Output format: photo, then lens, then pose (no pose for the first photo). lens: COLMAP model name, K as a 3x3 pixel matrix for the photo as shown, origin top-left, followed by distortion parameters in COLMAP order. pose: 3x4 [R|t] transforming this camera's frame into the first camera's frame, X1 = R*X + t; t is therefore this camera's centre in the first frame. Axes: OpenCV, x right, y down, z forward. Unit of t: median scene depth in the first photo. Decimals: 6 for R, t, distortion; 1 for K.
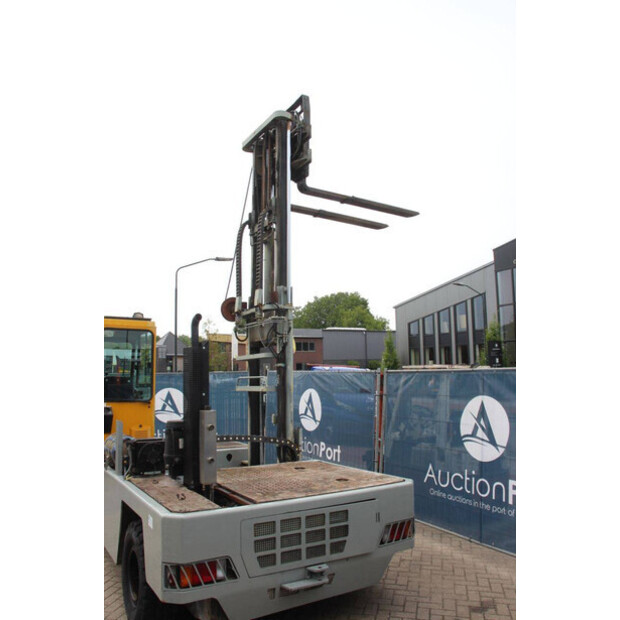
lens RADIAL K [[514.1, 0, 311.5], [0, 514.1, 312.1], [0, 0, 1]] dist [-0.149749, 0.120745]
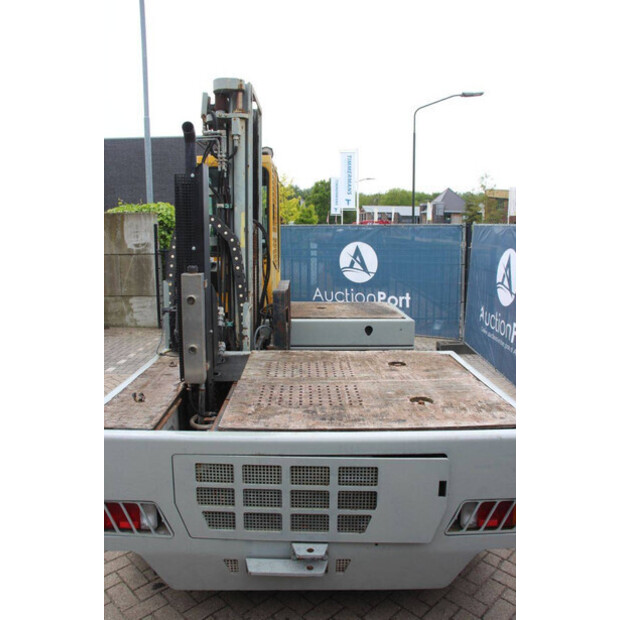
lens RADIAL K [[514.1, 0, 315.3], [0, 514.1, 322.0], [0, 0, 1]] dist [-0.149749, 0.120745]
pose [[0.865044, 0.107066, -0.490138, 0.276180], [0.041627, 0.958277, 0.282795, 0.080848], [0.499965, -0.265033, 0.824495, 0.563075]]
